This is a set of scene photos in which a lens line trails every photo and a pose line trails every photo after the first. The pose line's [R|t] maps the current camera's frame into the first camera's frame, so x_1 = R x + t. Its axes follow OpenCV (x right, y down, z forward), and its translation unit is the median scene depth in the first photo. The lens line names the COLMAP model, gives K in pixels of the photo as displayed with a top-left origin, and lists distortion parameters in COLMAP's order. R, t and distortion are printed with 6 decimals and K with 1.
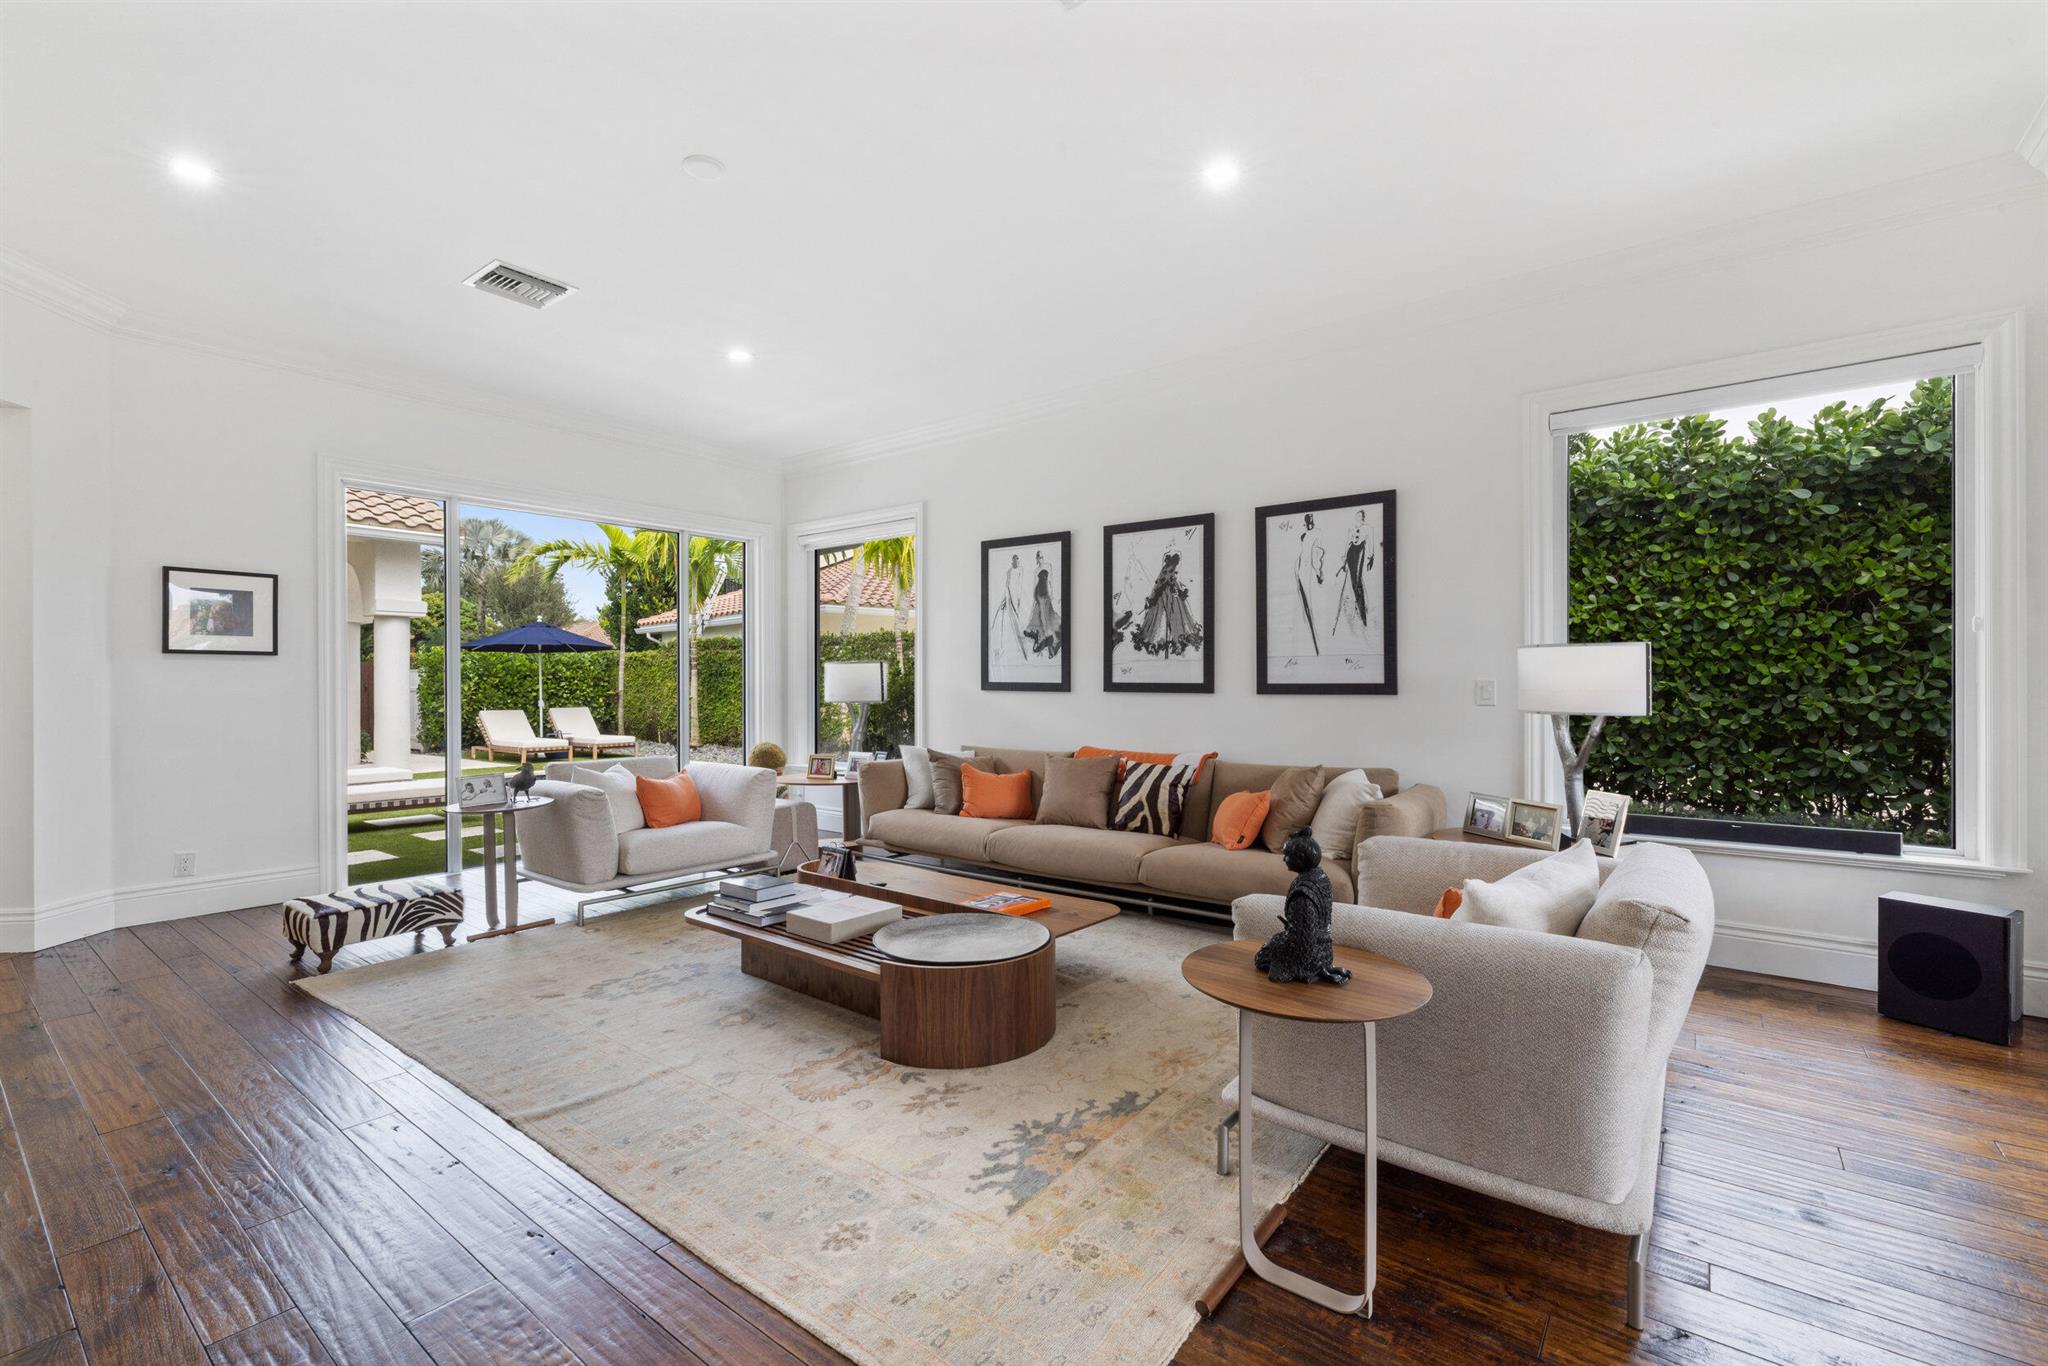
lens RADIAL K [[862.0, 0, 1031.1], [0, 862.0, 670.5], [0, 0, 1]] dist [-0.000505, 0.000433]
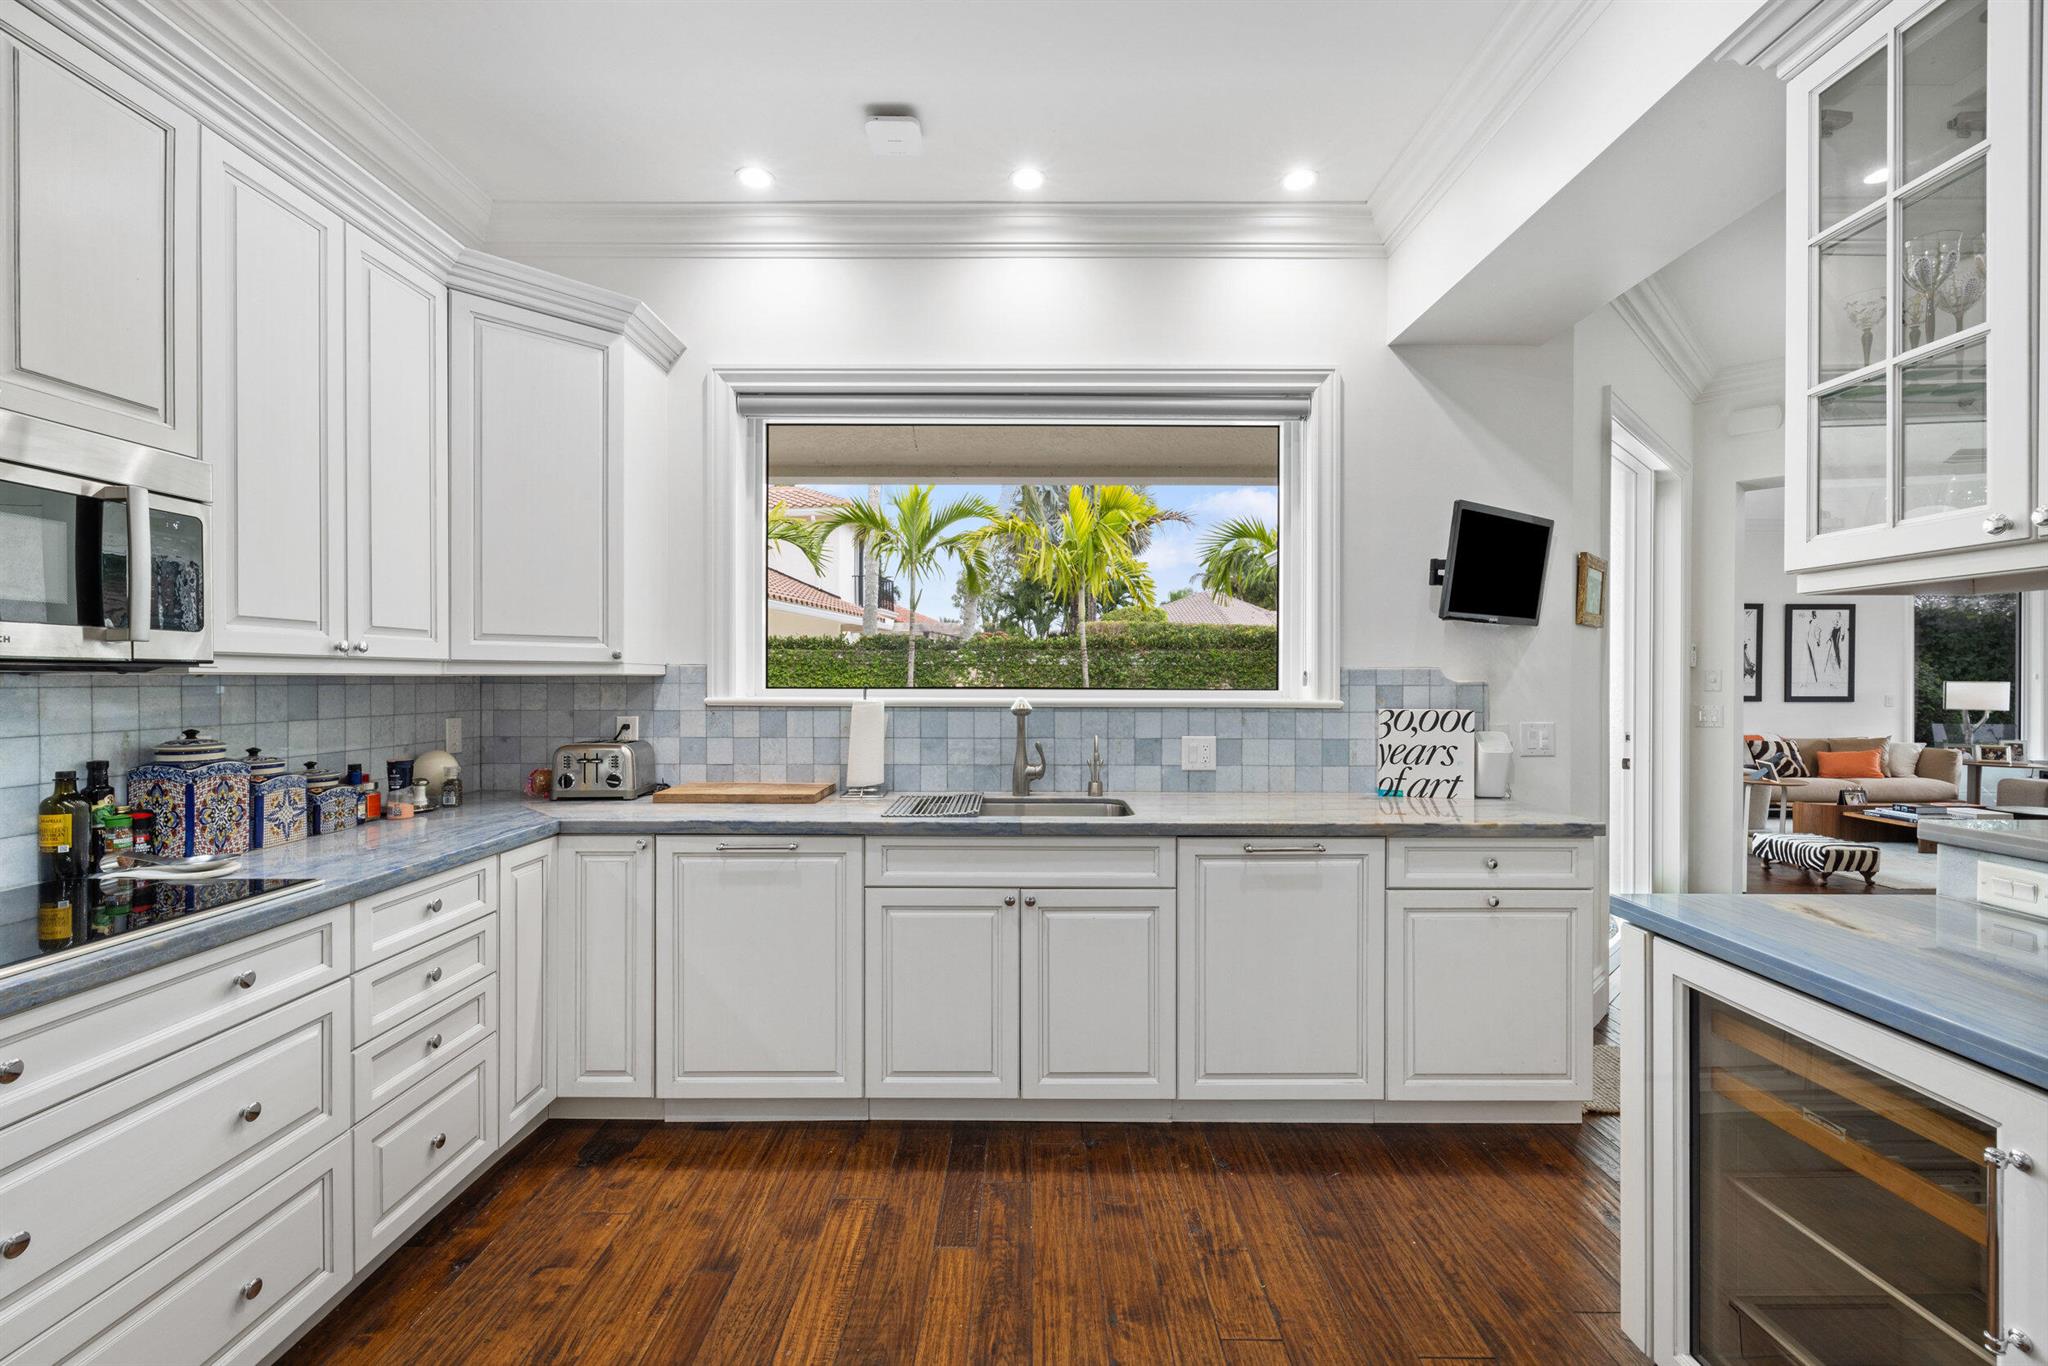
lens RADIAL K [[862.0, 0, 1028.2], [0, 862.0, 682.1], [0, 0, 1]] dist [-0.000505, 0.000433]
pose [[0.806828, 0.004724, 0.590767, -2.153275], [-0.013479, 0.999855, 0.010413, -0.013081], [-0.590632, -0.016365, 0.806775, 0.437945]]
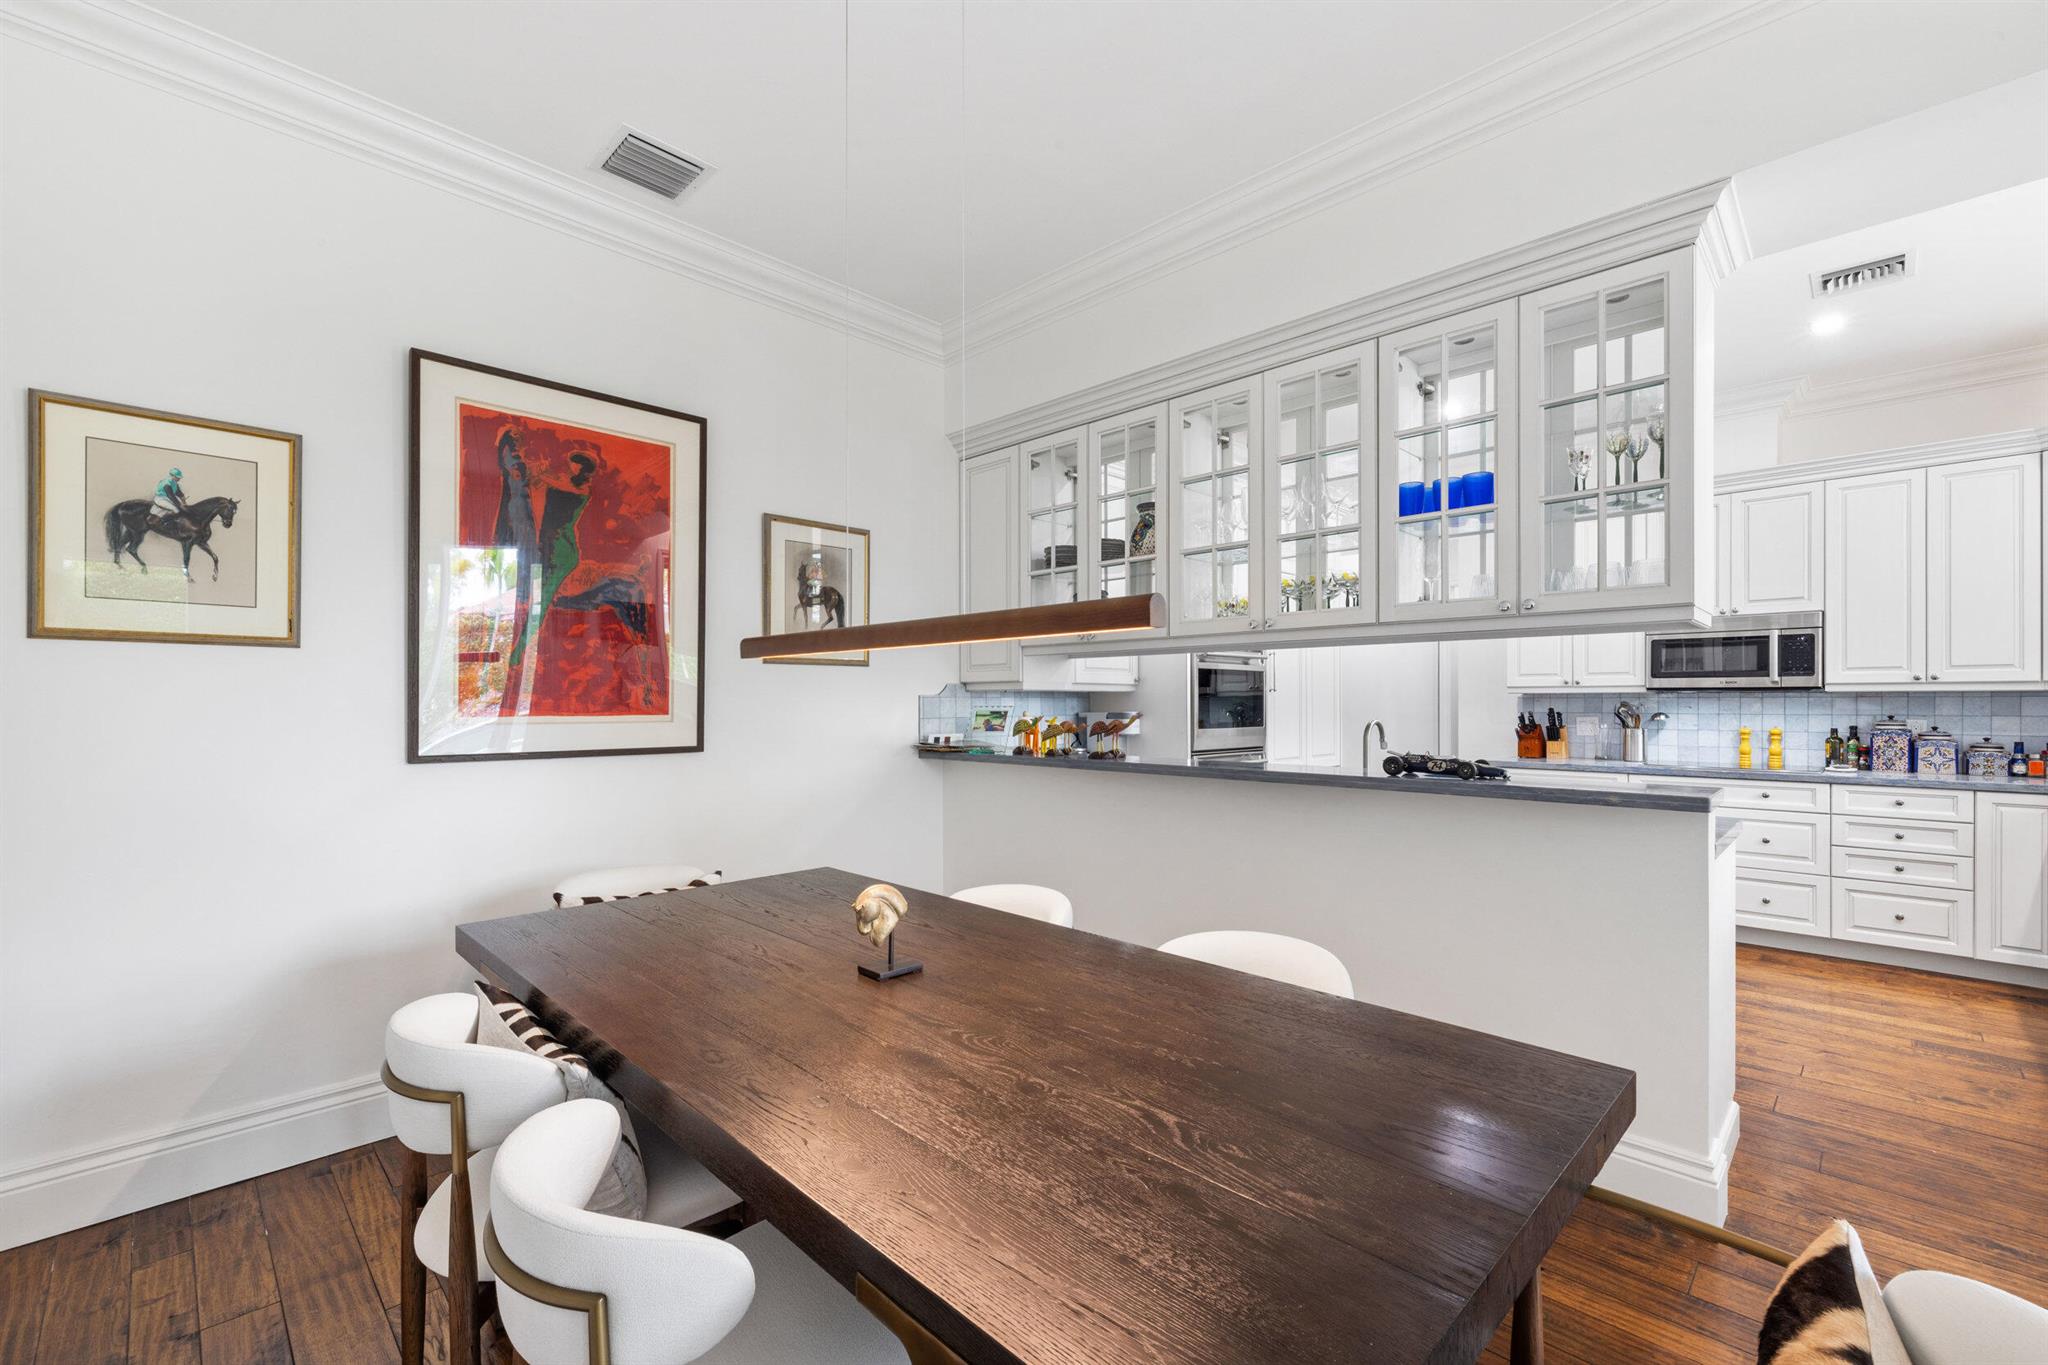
lens RADIAL K [[862.0, 0, 1023.9], [0, 862.0, 700.3], [0, 0, 1]] dist [-0.000505, 0.000433]
pose [[-0.152083, 0.001966, -0.988366, -1.185655], [0.008746, 0.999962, 0.000644, -0.006636], [0.988329, -0.008546, -0.152094, 0.217346]]
